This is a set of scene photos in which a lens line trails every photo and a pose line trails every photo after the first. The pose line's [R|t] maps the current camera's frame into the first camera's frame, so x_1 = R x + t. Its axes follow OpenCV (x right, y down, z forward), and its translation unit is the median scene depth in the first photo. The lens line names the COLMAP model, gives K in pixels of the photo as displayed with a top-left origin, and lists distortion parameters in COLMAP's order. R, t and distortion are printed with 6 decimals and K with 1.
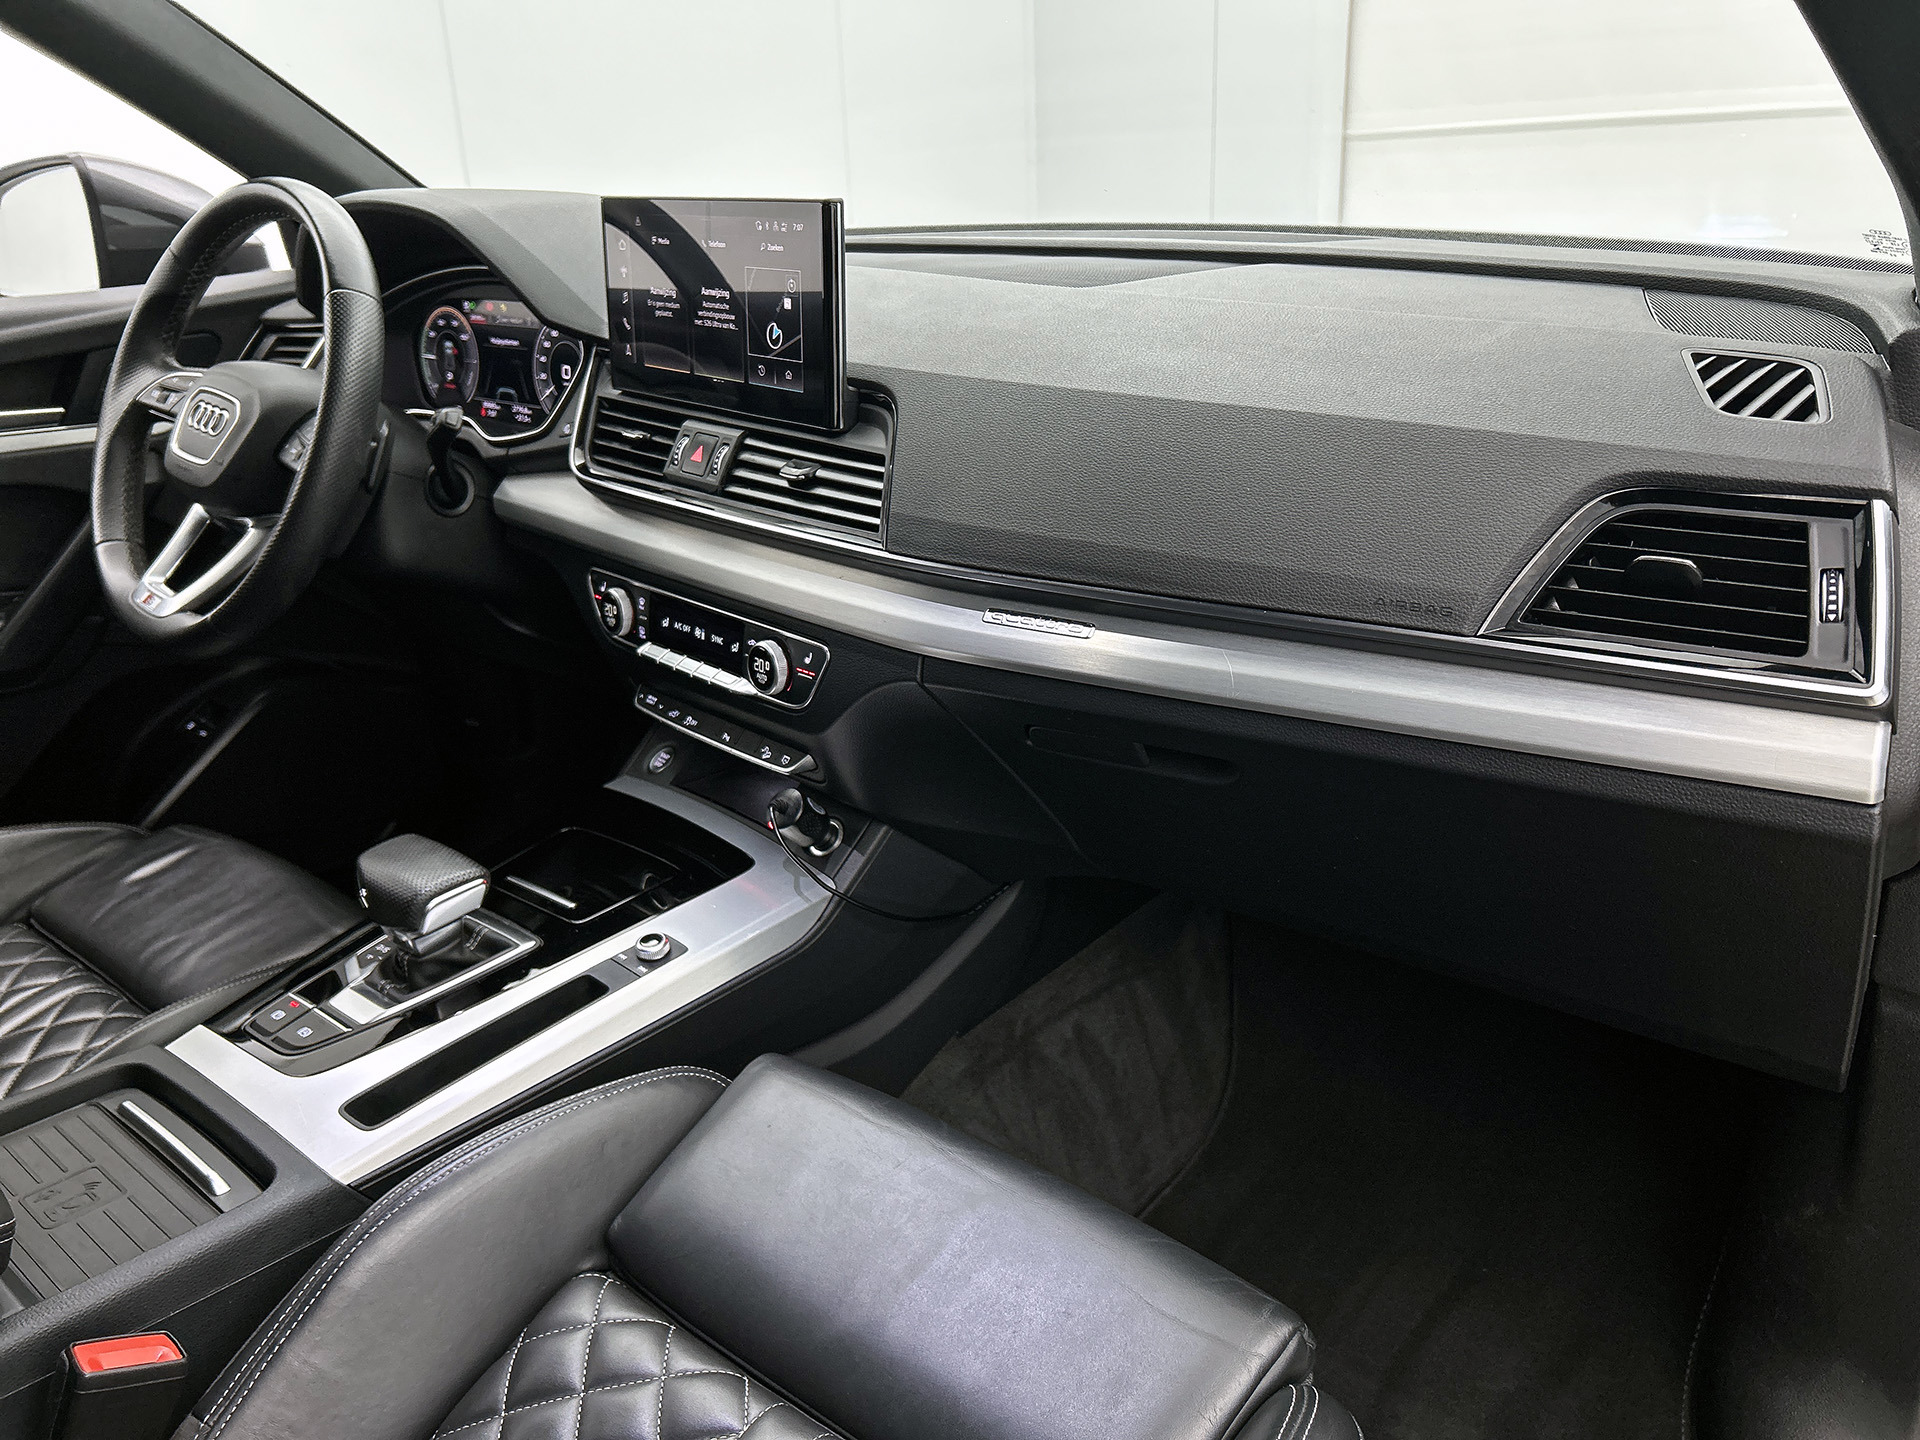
lens RADIAL K [[1459.0, 0, 960.5], [0, 1459.0, 713.4], [0, 0, 1]] dist [0.108534, -0.218395]
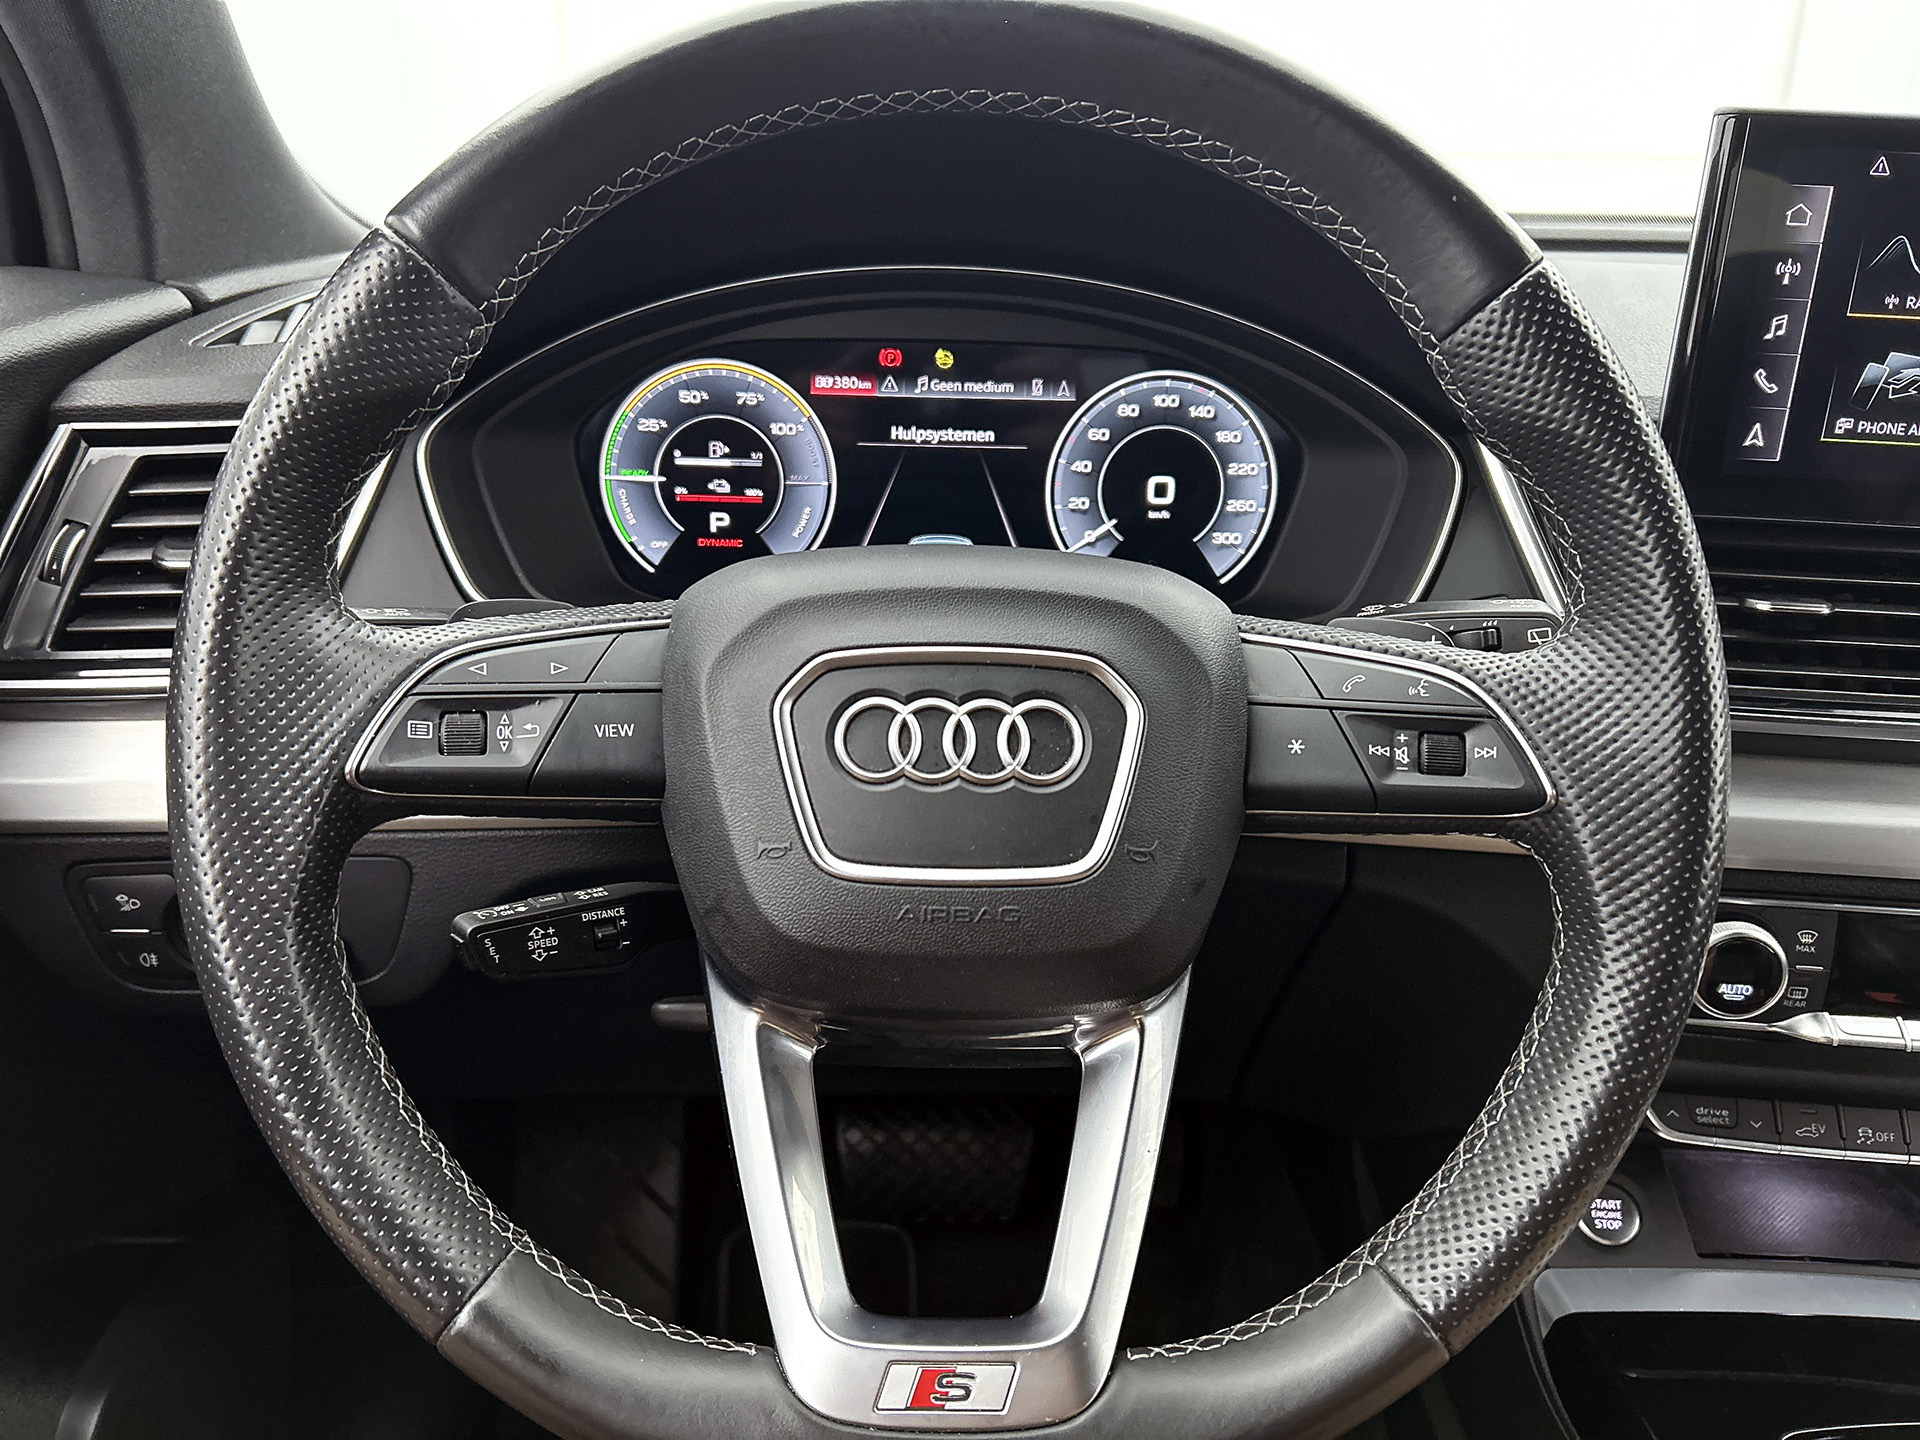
lens RADIAL K [[1484.8, 0, 952.7], [0, 1484.8, 726.4], [0, 0, 1]] dist [0.070865, -0.092329]
pose [[0.741826, -0.187297, 0.643906, -0.753249], [0.190838, 0.979464, 0.065044, -0.236429], [-0.642865, 0.074630, 0.762335, 0.804476]]
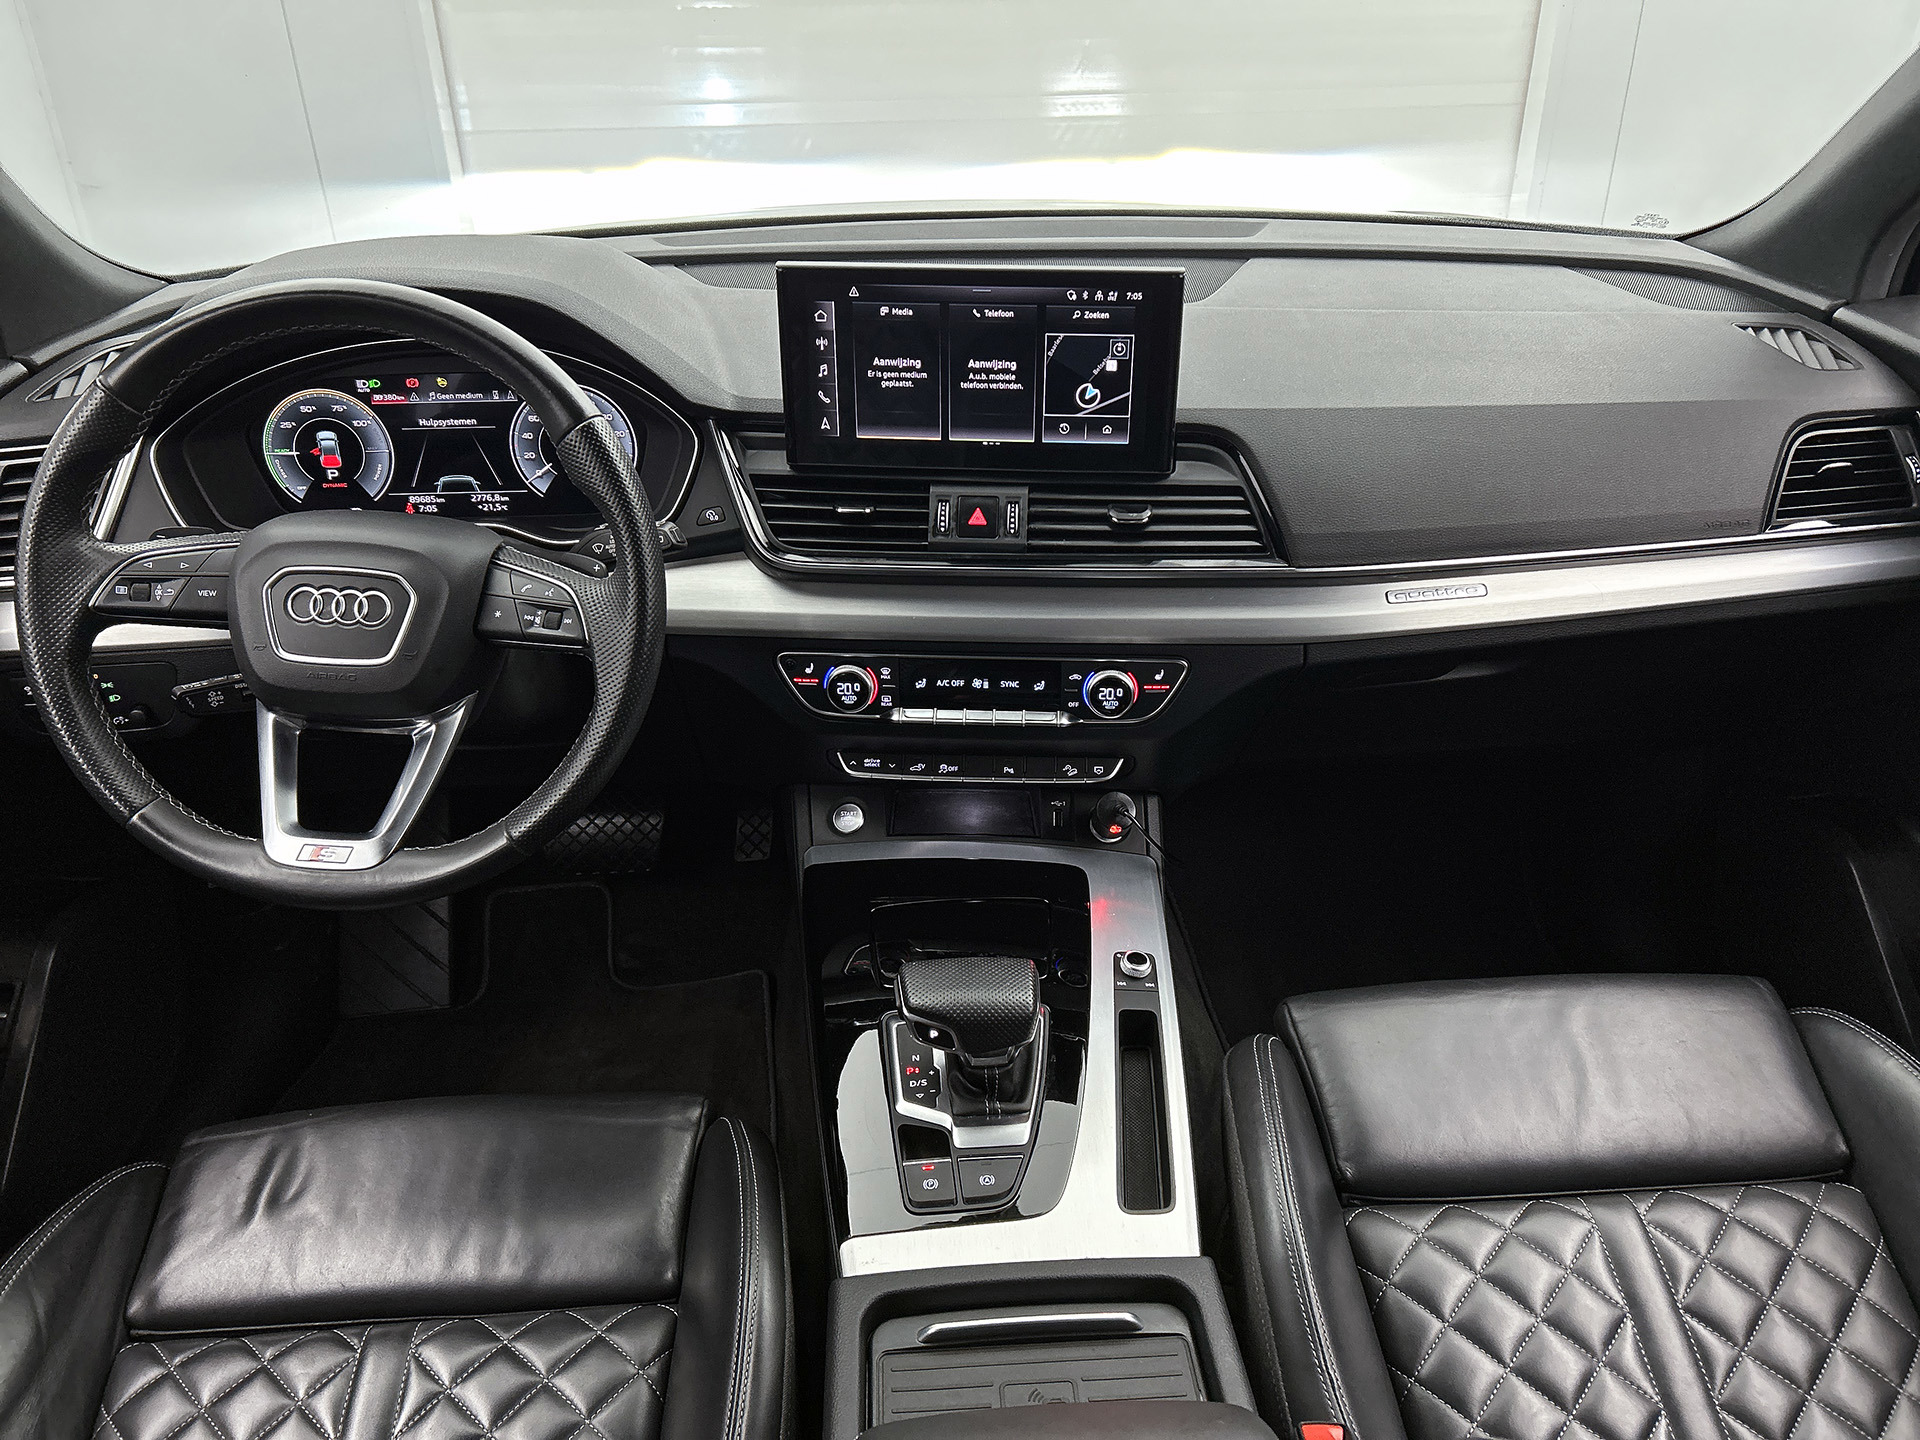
lens RADIAL K [[1459.0, 0, 960.5], [0, 1459.0, 713.4], [0, 0, 1]] dist [0.108534, -0.218395]
pose [[0.728390, -0.307865, 0.612101, -0.805929], [0.231916, 0.951414, 0.202551, -0.240800], [-0.644719, -0.005580, 0.764399, 0.212993]]
